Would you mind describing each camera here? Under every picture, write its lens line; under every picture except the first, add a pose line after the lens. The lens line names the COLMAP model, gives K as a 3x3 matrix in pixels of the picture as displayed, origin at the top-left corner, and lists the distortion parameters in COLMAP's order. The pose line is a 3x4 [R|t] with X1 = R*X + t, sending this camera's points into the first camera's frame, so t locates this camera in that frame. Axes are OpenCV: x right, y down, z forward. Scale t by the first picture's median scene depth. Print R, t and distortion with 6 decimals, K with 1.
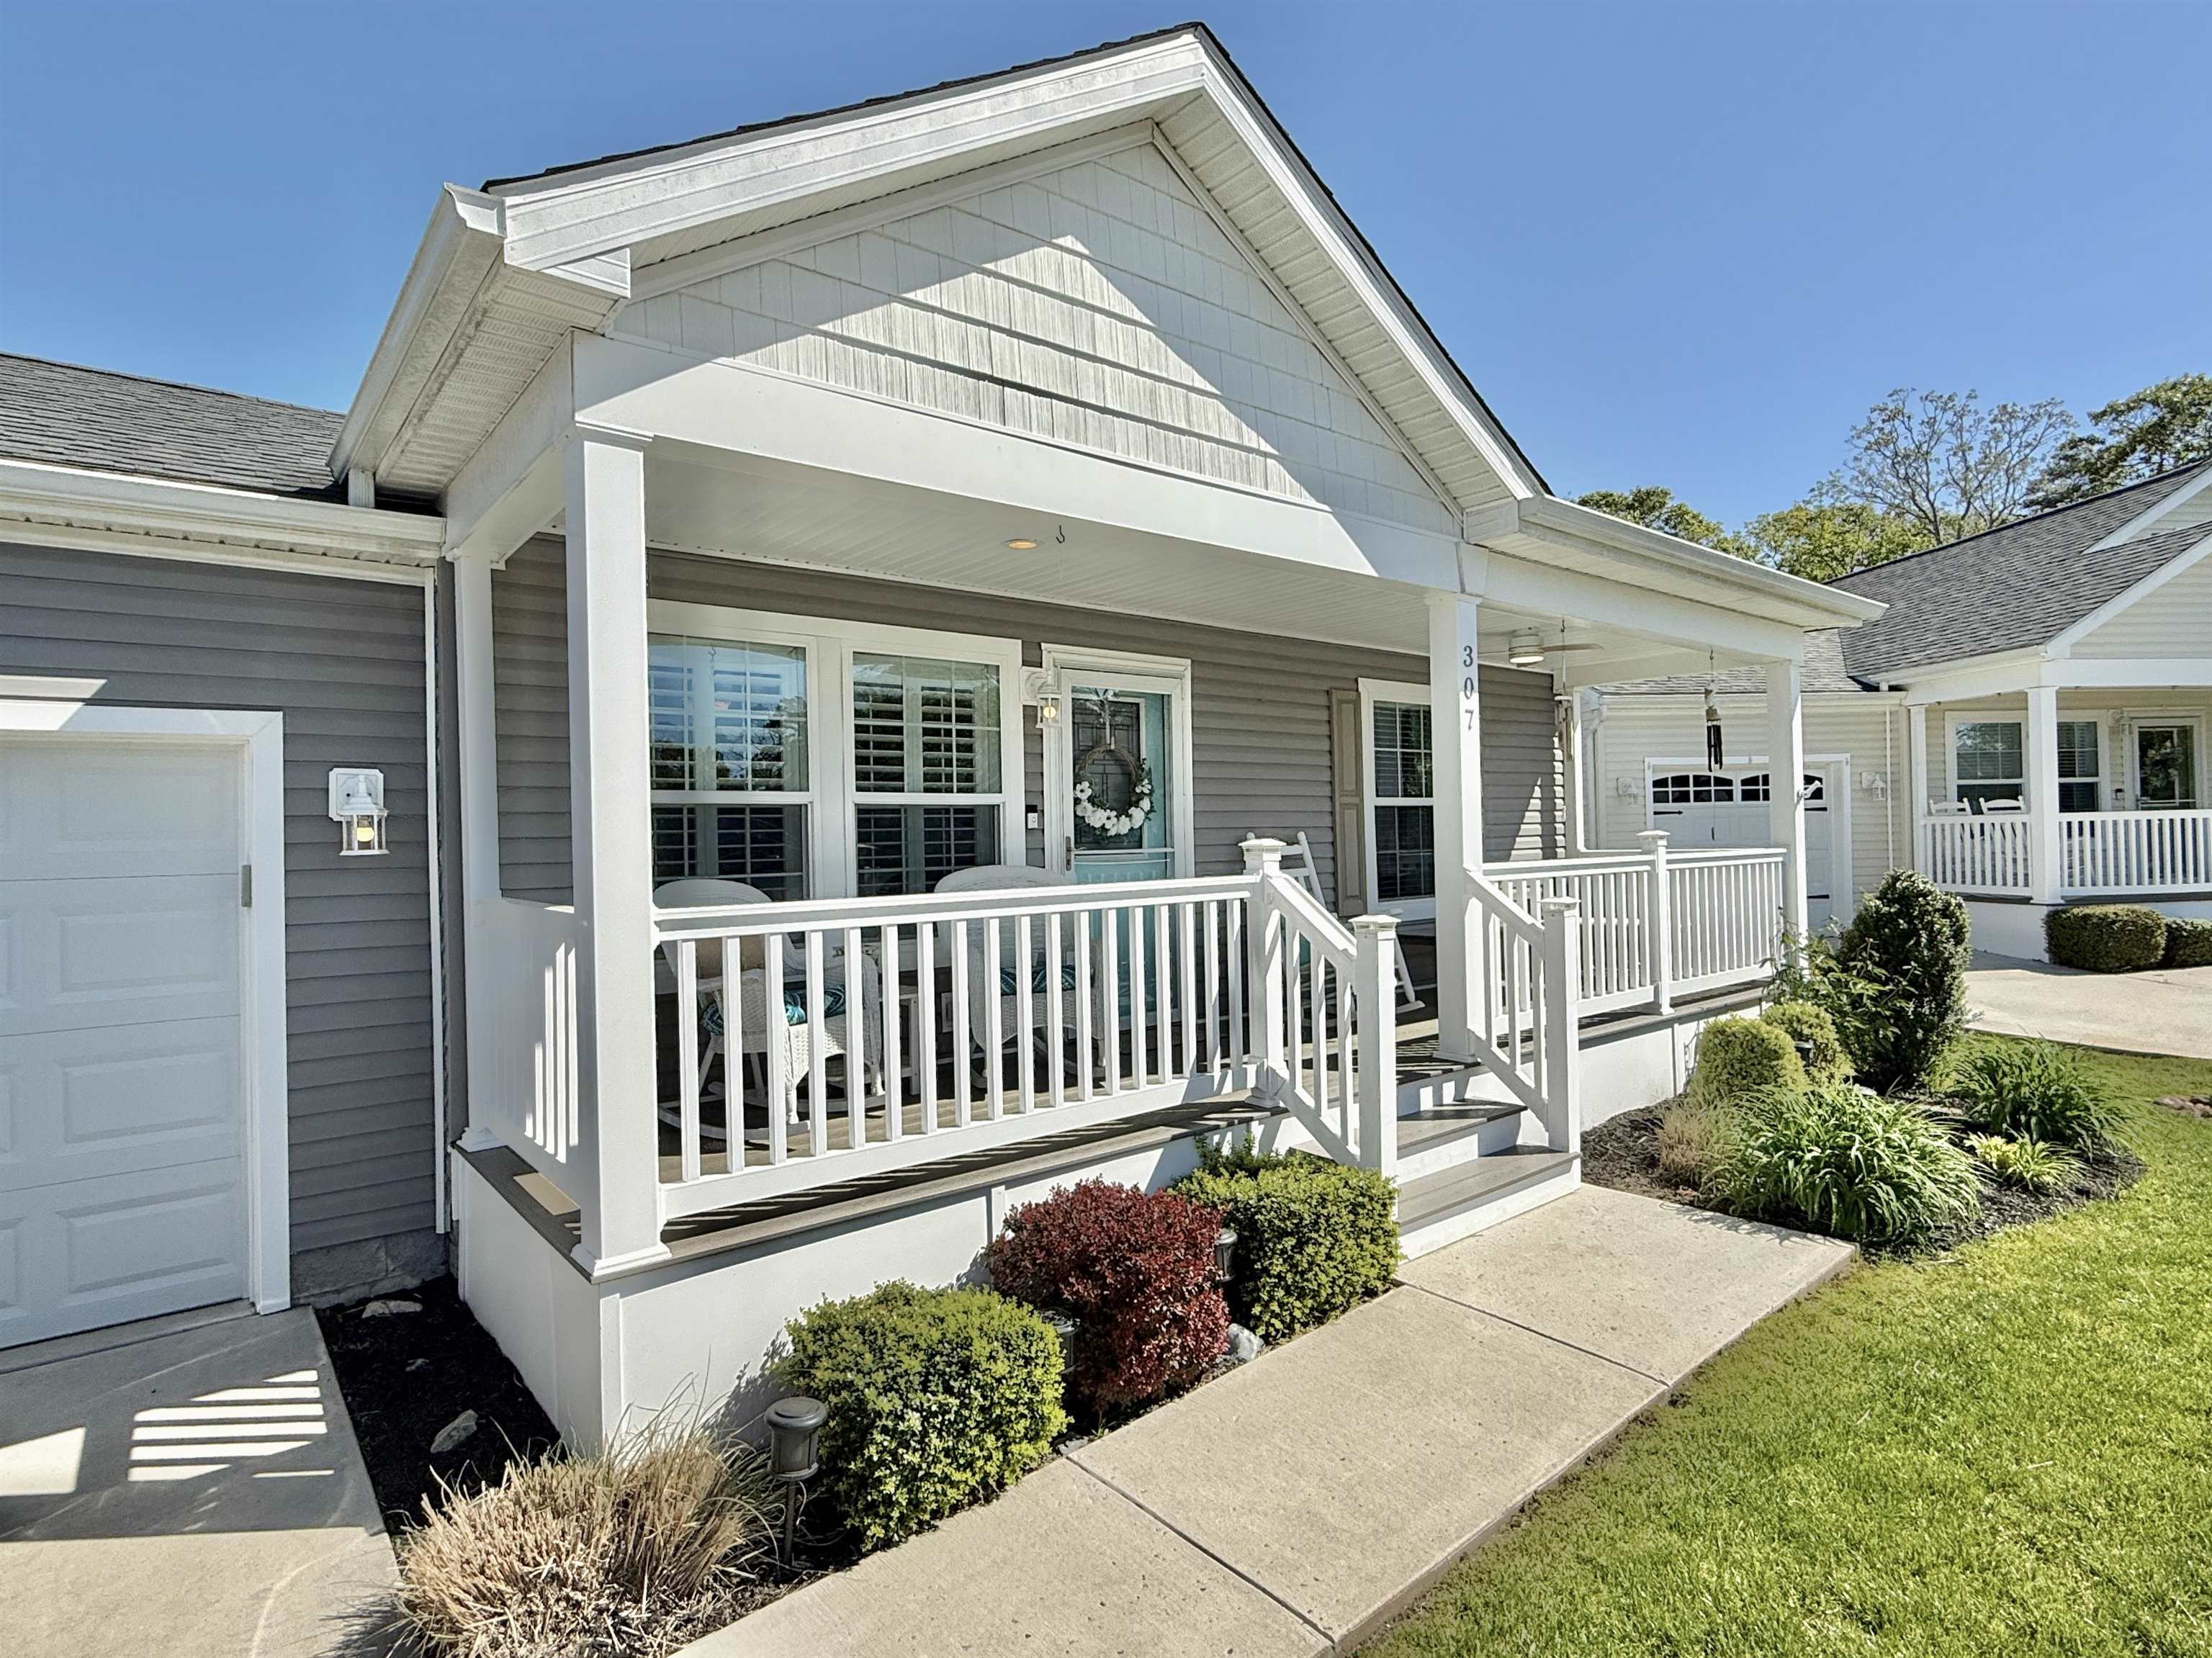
lens RADIAL K [[1162.6, 0, 1108.2], [0, 1162.6, 830.3], [0, 0, 1]] dist [-0.002206, -0.001449]
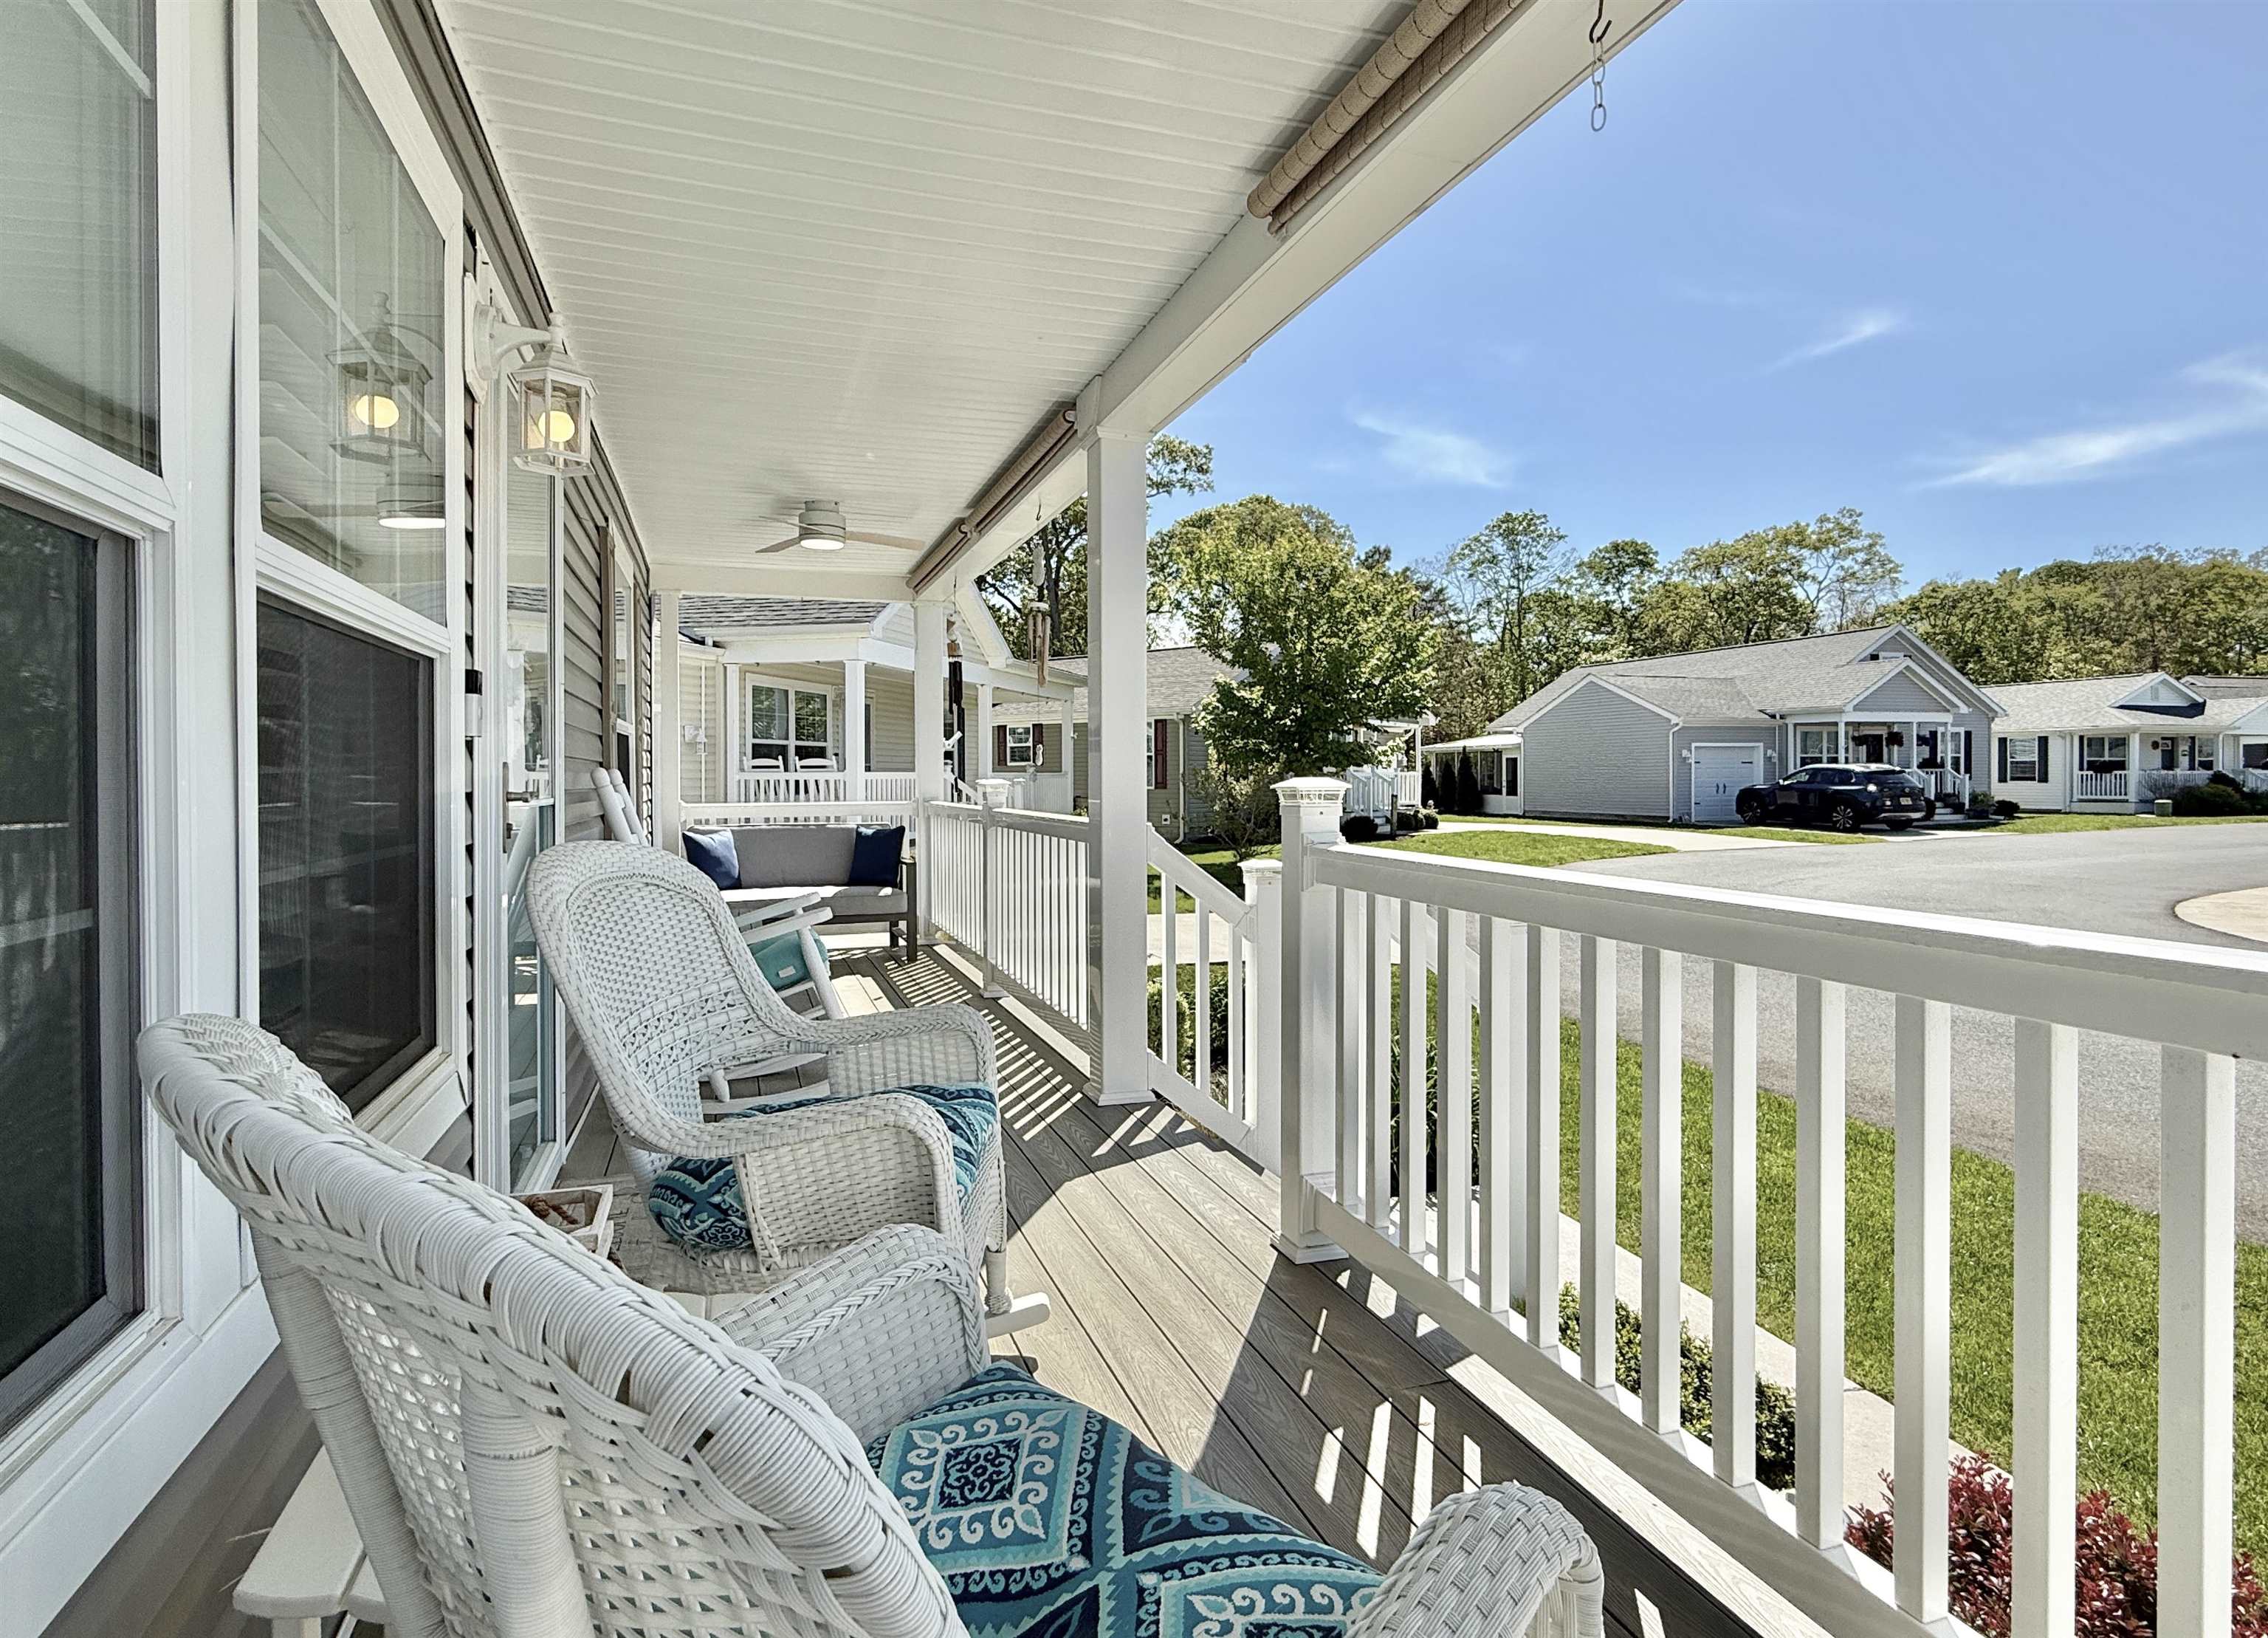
lens RADIAL K [[1170.9, 0, 1135.1], [0, 1170.9, 779.6], [0, 0, 1]] dist [0.001775, 0.000031]
pose [[0.347264, 0.019324, 0.937568, -0.306326], [-0.012454, 0.999795, -0.015994, 0.013877], [-0.937685, -0.006123, 0.347433, 0.634833]]
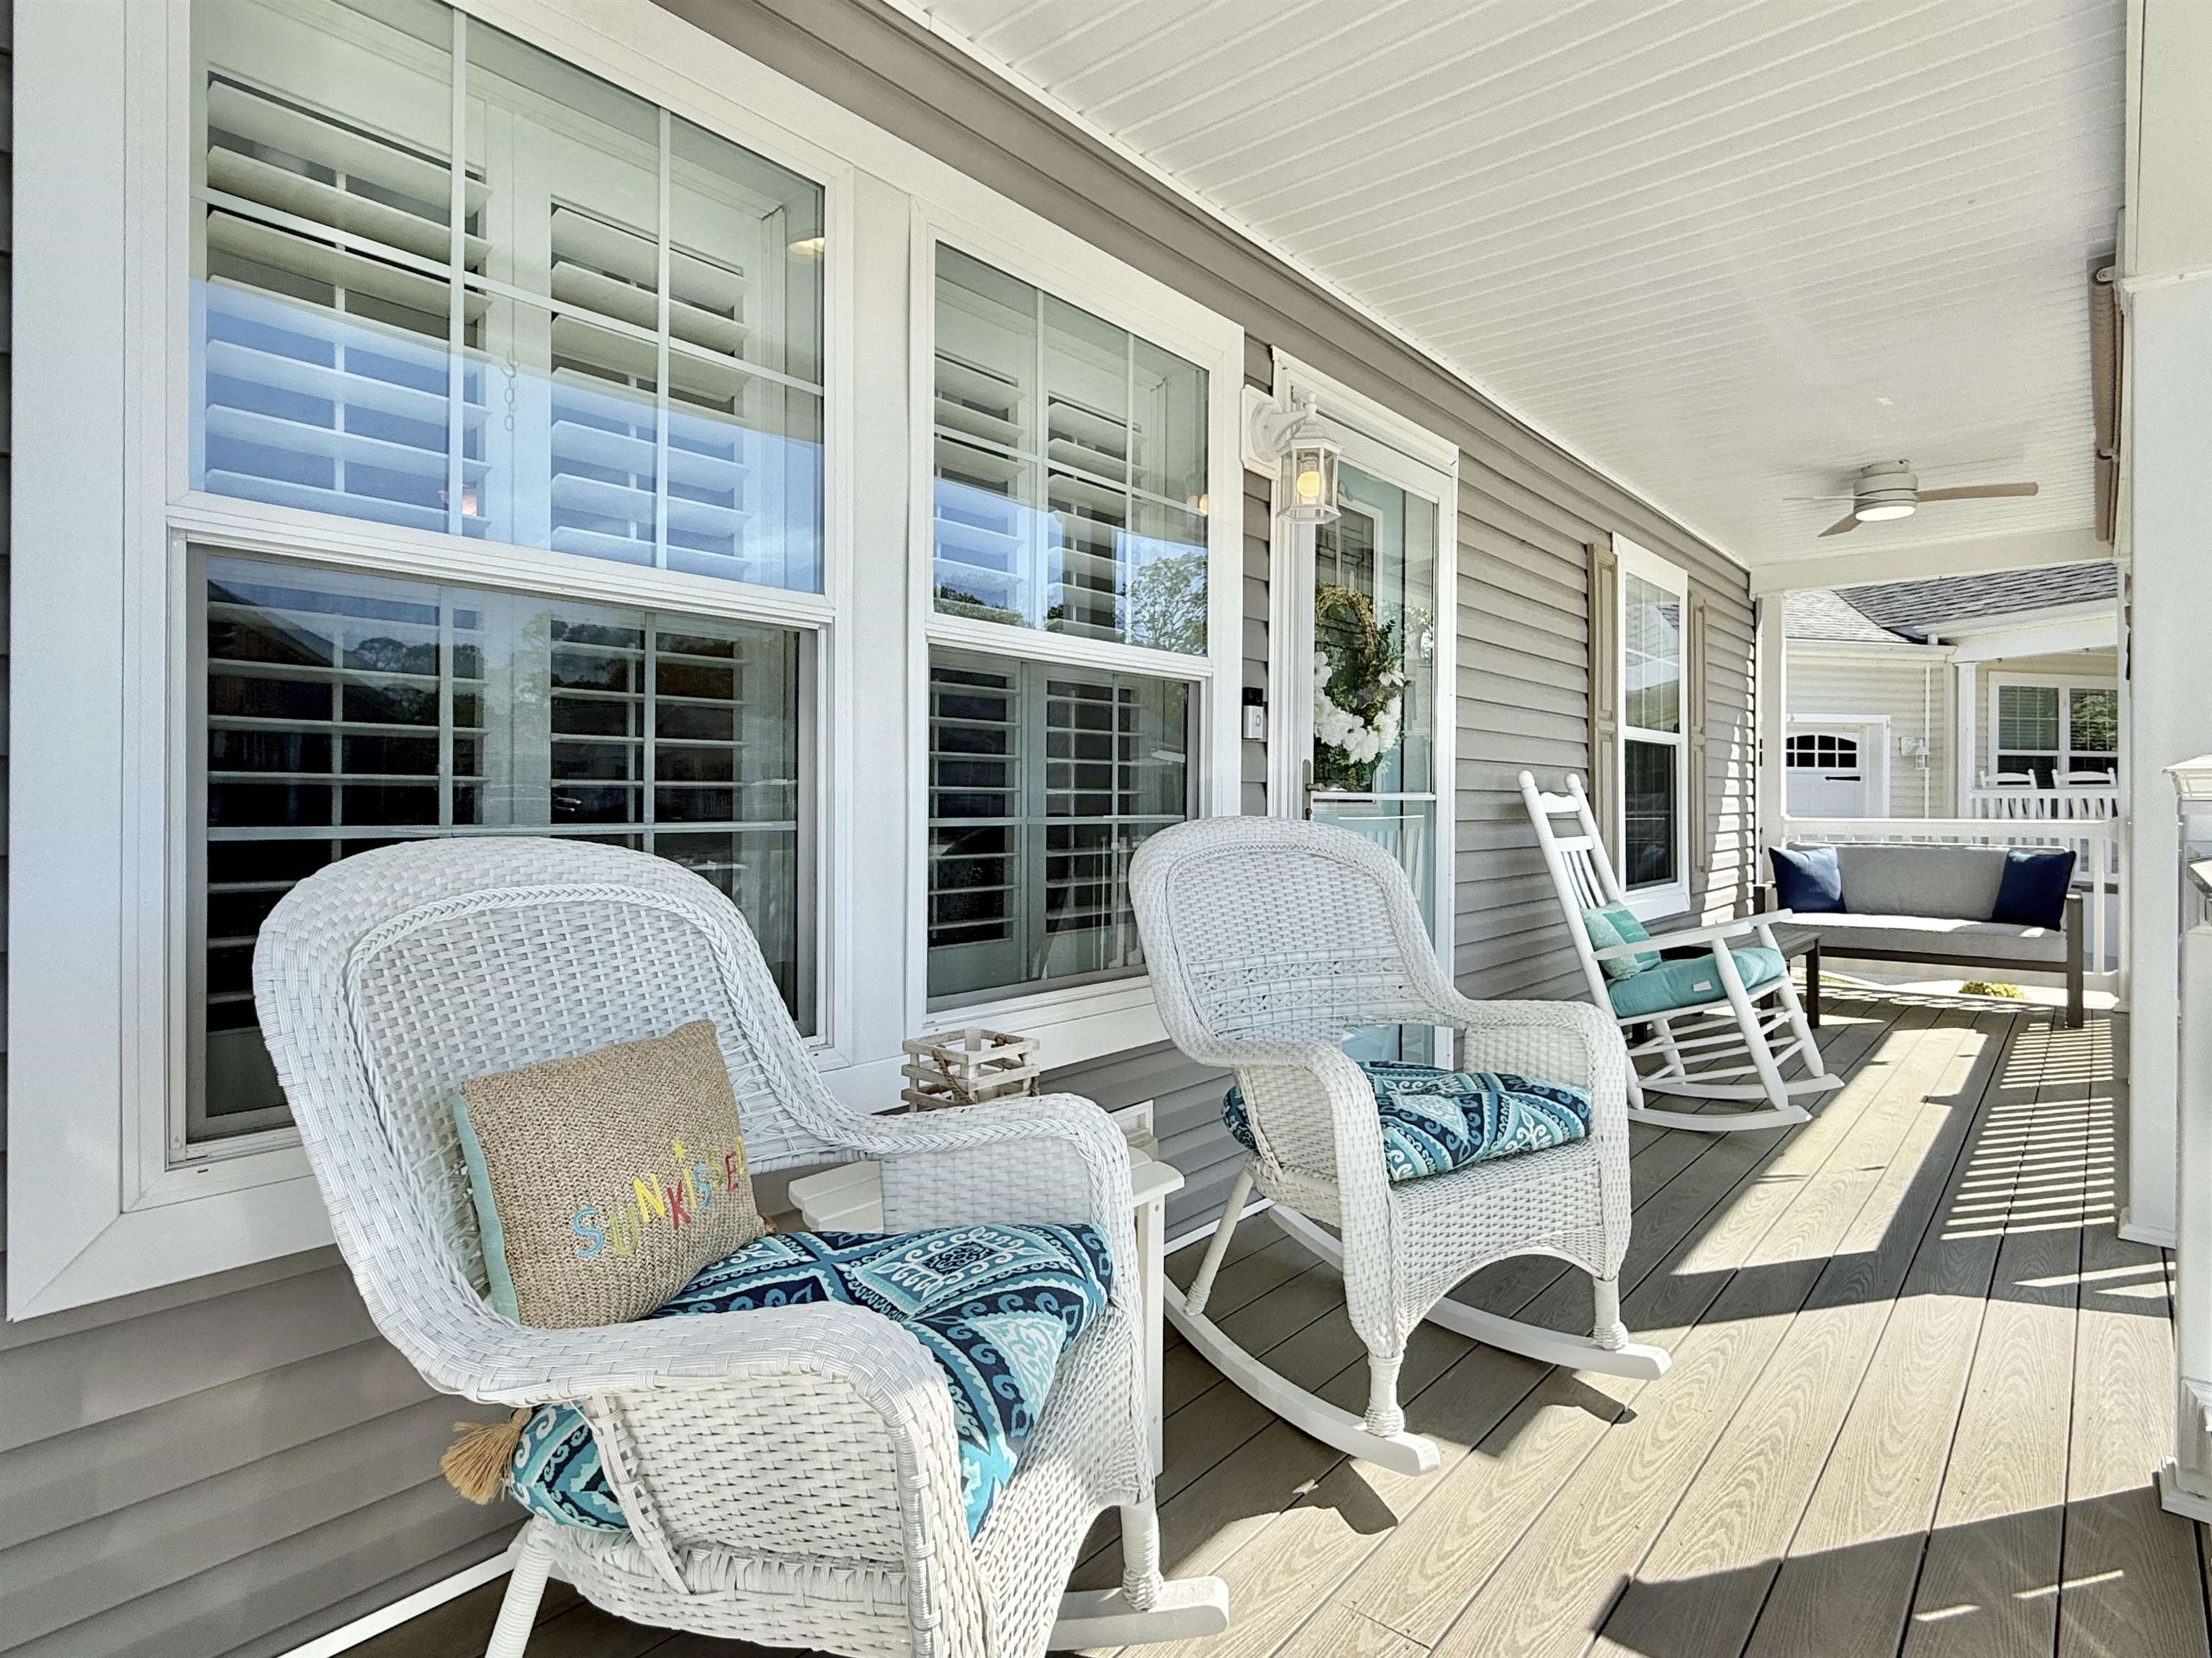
lens RADIAL K [[1162.6, 0, 1103.0], [0, 1162.6, 807.7], [0, 0, 1]] dist [-0.002206, -0.001449]
pose [[0.985326, 0.023564, 0.169047, -0.186201], [-0.025567, 0.999626, 0.009679, 0.020889], [-0.168756, -0.013859, 0.985560, 0.510471]]
